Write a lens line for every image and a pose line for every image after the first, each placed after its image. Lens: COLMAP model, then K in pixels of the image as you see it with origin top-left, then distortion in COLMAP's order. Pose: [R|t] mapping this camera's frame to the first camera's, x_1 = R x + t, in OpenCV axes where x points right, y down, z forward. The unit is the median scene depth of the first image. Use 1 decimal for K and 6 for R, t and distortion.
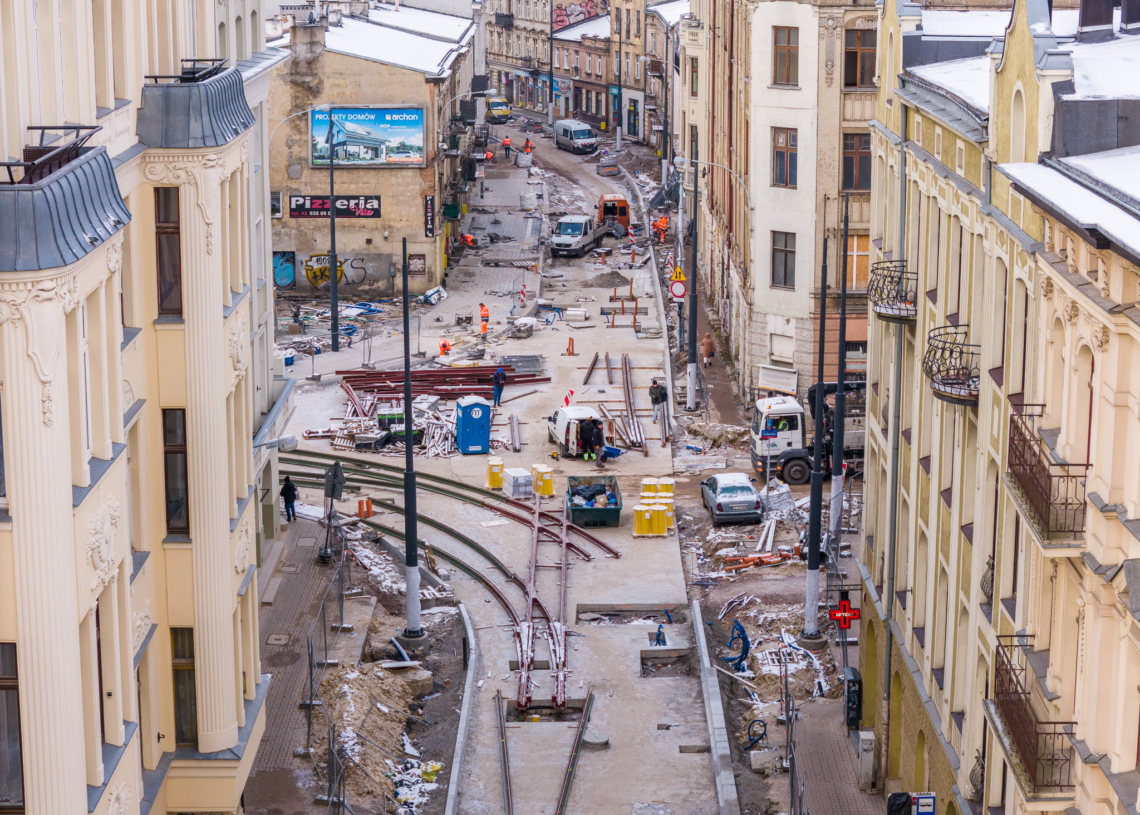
lens RADIAL K [[2292.3, 0, 571.1], [0, 2292.3, 401.4], [0, 0, 1]] dist [-0.184452, 0.906561]
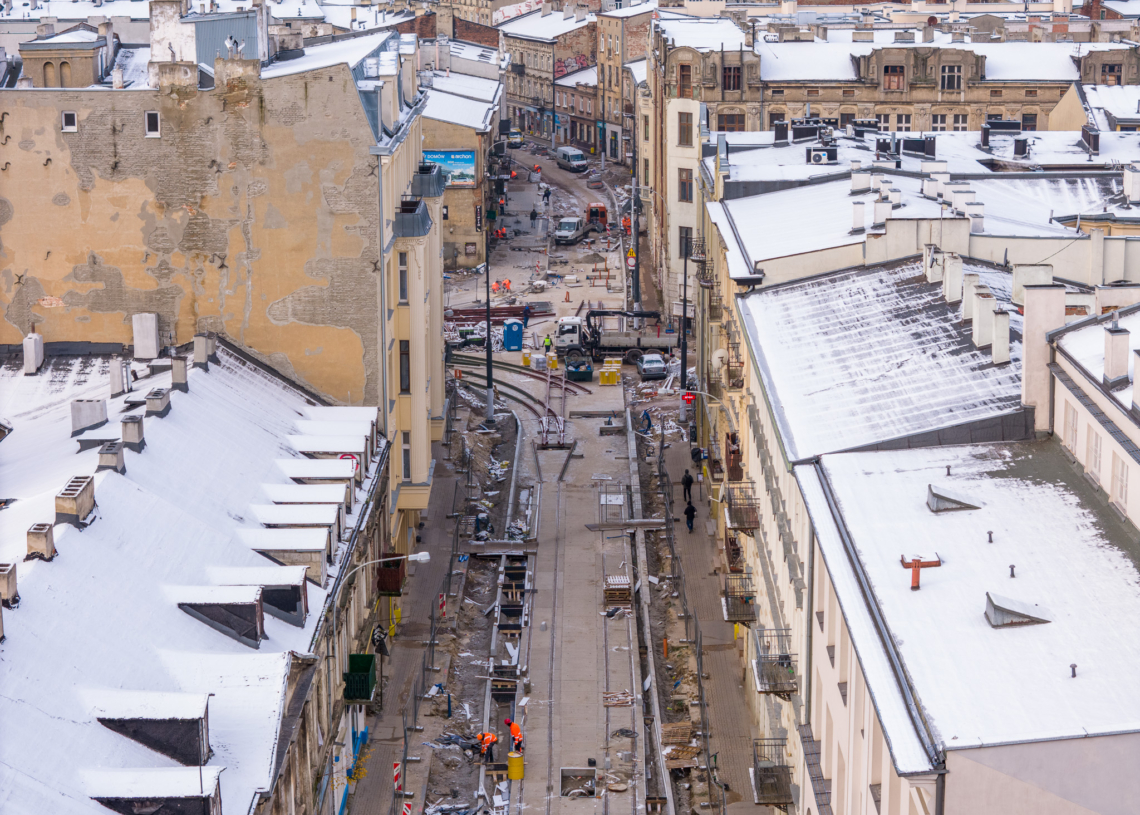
lens RADIAL K [[2292.3, 0, 571.1], [0, 2292.3, 401.4], [0, 0, 1]] dist [-0.184452, 0.906561]
pose [[0.999986, -0.005161, -0.001044, 0.003864], [0.005162, 0.999986, 0.000650, 0.051559], [0.001040, -0.000655, 0.999999, -0.670836]]
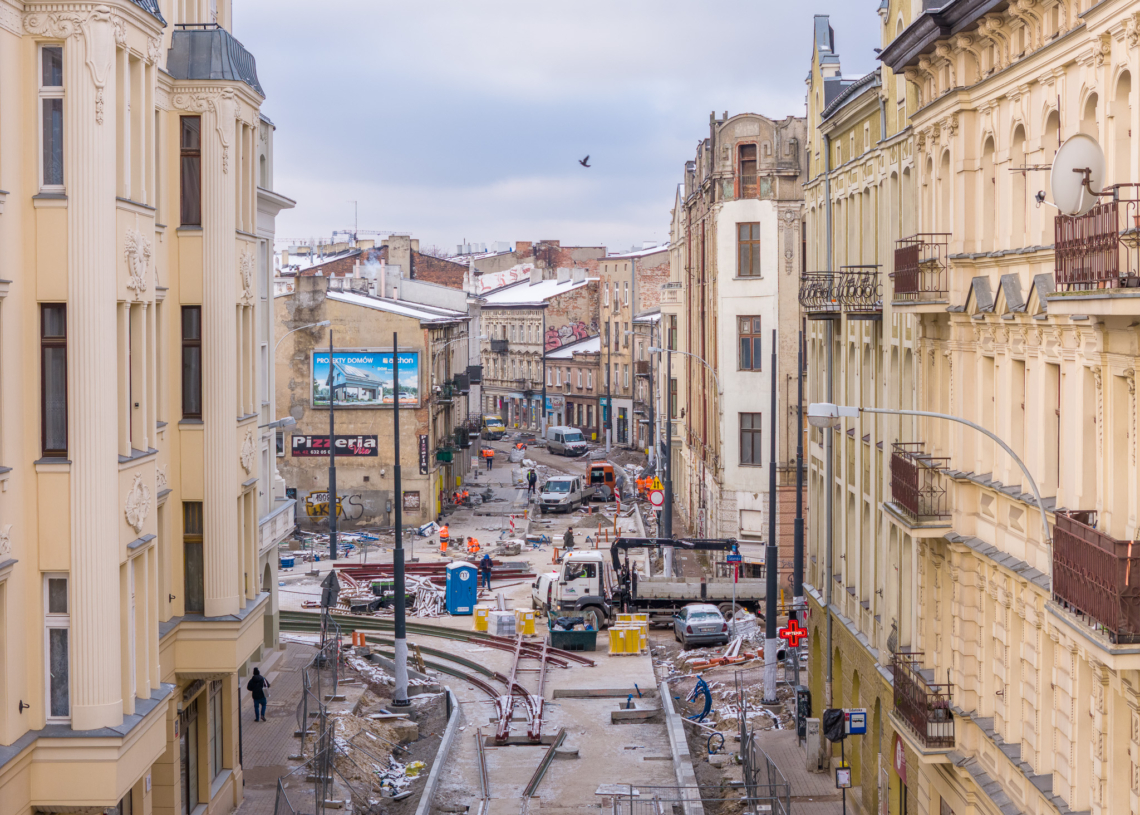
lens RADIAL K [[2292.3, 0, 571.1], [0, 2292.3, 401.4], [0, 0, 1]] dist [-0.184452, 0.906561]
pose [[0.999984, -0.005657, -0.000345, 0.007685], [0.005502, 0.983555, -0.180527, 0.097981], [0.001360, 0.180522, 0.983570, -0.052612]]
